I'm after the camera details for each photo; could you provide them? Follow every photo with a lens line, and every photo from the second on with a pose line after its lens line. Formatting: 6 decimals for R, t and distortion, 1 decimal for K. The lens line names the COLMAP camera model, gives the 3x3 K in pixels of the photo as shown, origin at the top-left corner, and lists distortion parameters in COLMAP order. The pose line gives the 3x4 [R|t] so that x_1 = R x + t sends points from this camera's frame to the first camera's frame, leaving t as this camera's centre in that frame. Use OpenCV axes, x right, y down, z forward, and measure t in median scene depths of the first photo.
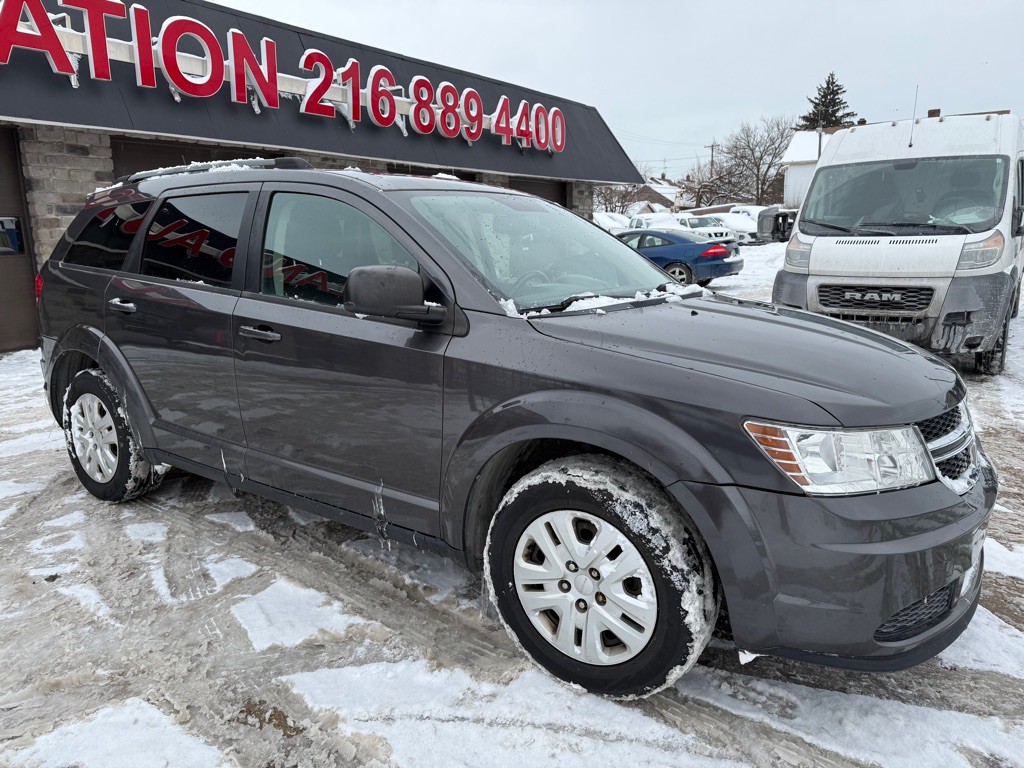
lens RADIAL K [[723.8, 0, 509.7], [0, 723.8, 382.1], [0, 0, 1]] dist [0.043871, -0.051104]
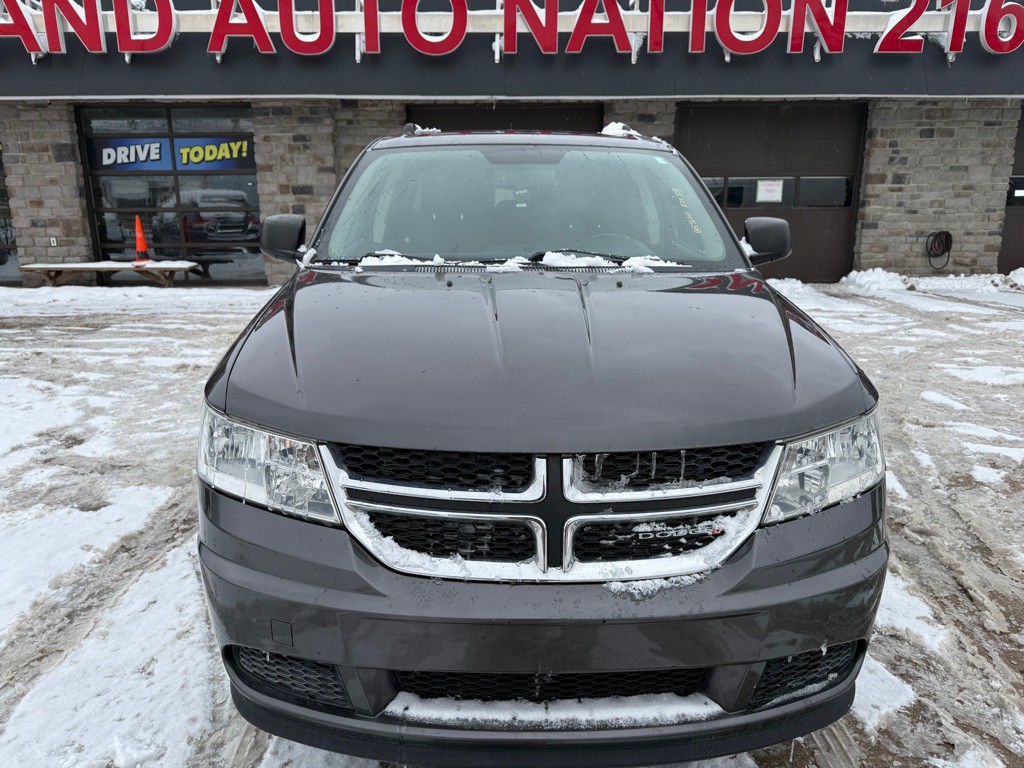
lens RADIAL K [[723.8, 0, 520.8], [0, 723.8, 375.6], [0, 0, 1]] dist [0.043871, -0.051104]
pose [[0.595630, 0.198443, -0.778361, 0.538512], [-0.162246, 0.978753, 0.125376, -0.060851], [0.786703, 0.051608, 0.615171, 0.311879]]
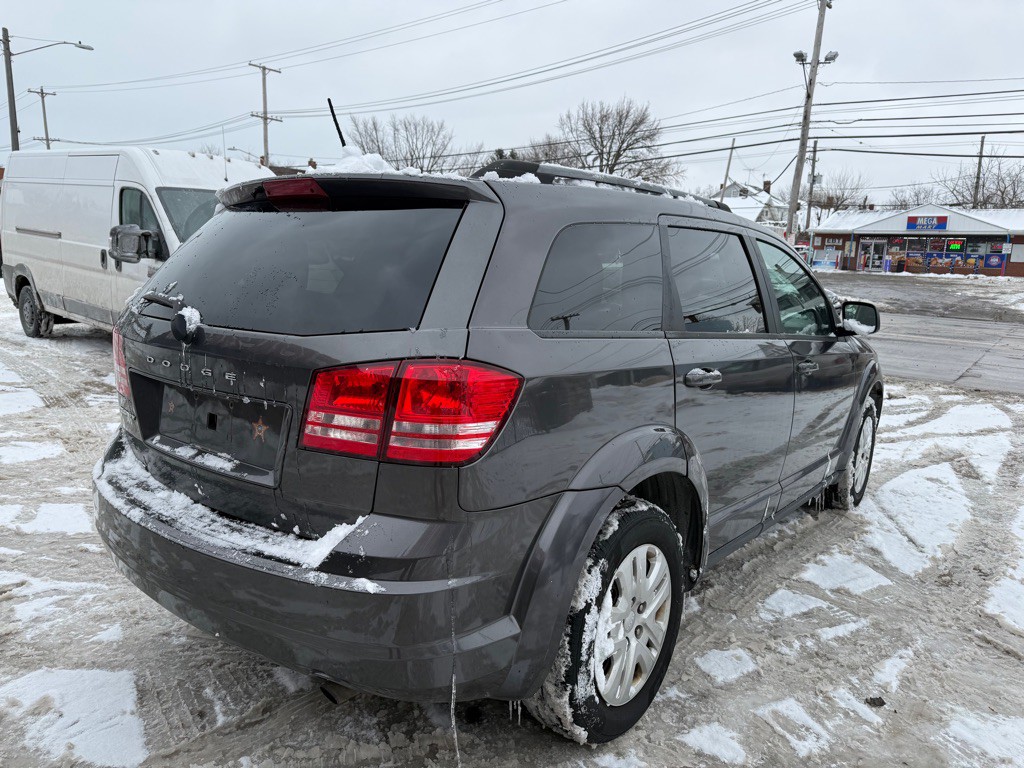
lens RADIAL K [[723.8, 0, 517.0], [0, 723.8, 377.6], [0, 0, 1]] dist [0.043871, -0.051104]
pose [[0.044795, -0.141009, 0.988994, -1.421357], [0.156328, 0.978781, 0.132472, -0.261465], [-0.986689, 0.148673, 0.065888, 1.308677]]
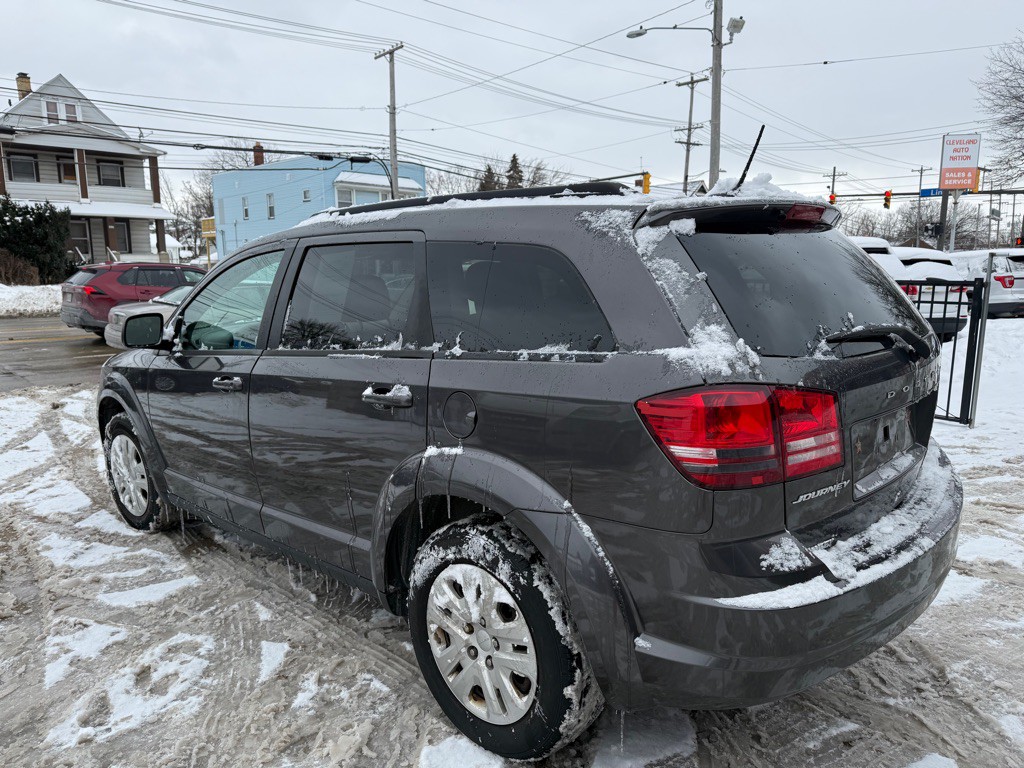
lens RADIAL K [[723.8, 0, 507.4], [0, 723.8, 380.2], [0, 0, 1]] dist [0.043871, -0.051104]
pose [[-0.989609, 0.009085, 0.143499, -0.520350], [0.058336, 0.937543, 0.342943, -0.493239], [-0.131421, 0.347751, -0.928331, 2.324545]]
